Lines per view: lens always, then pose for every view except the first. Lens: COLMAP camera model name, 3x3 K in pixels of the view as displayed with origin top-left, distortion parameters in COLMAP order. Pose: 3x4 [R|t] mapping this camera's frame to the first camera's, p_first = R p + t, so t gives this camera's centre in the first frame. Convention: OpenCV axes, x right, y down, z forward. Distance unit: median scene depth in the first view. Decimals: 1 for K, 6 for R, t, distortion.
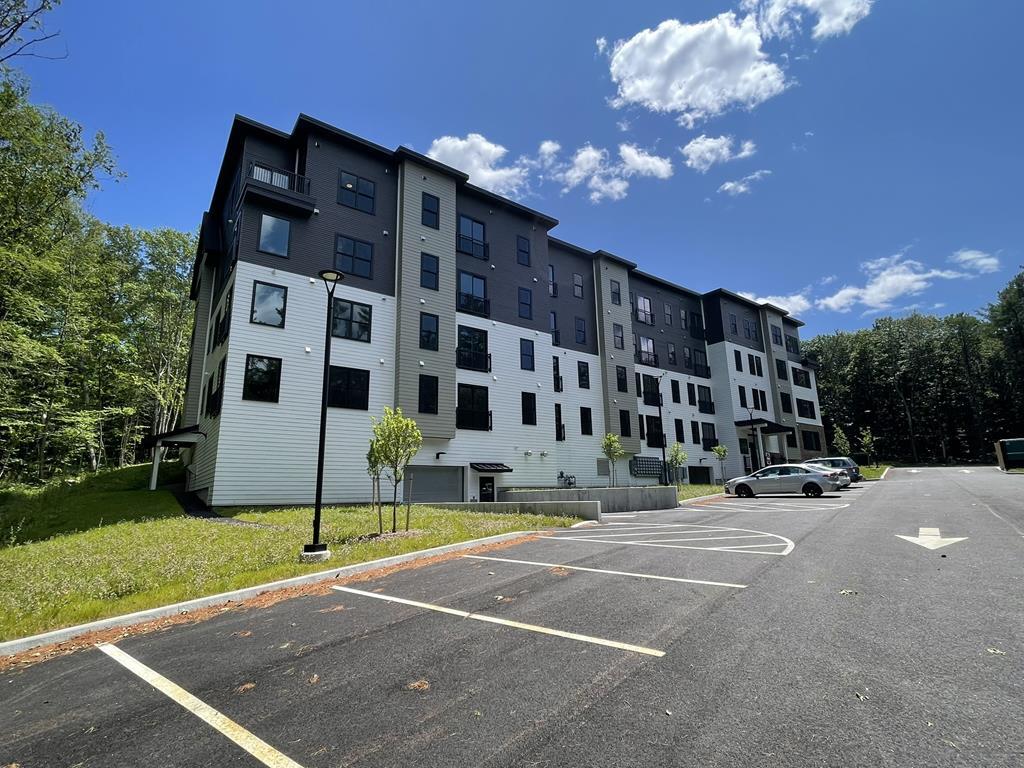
lens RADIAL K [[512.5, 0, 506.0], [0, 512.5, 379.2], [0, 0, 1]] dist [0.007828, 0.000365]
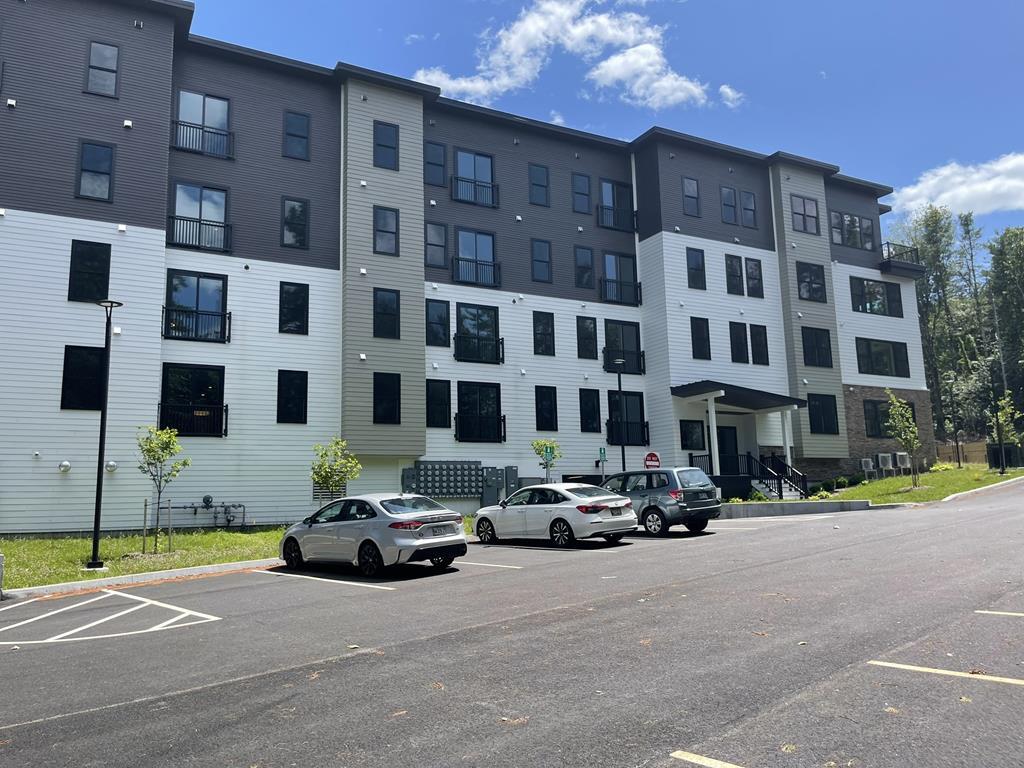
lens RADIAL K [[798.9, 0, 531.4], [0, 798.9, 378.3], [0, 0, 1]] dist [0.058891, -0.080593]
pose [[0.989523, -0.034221, -0.140258, 0.424726], [0.042687, 0.997415, 0.057800, 0.021381], [0.137918, -0.063182, 0.988426, 0.191206]]
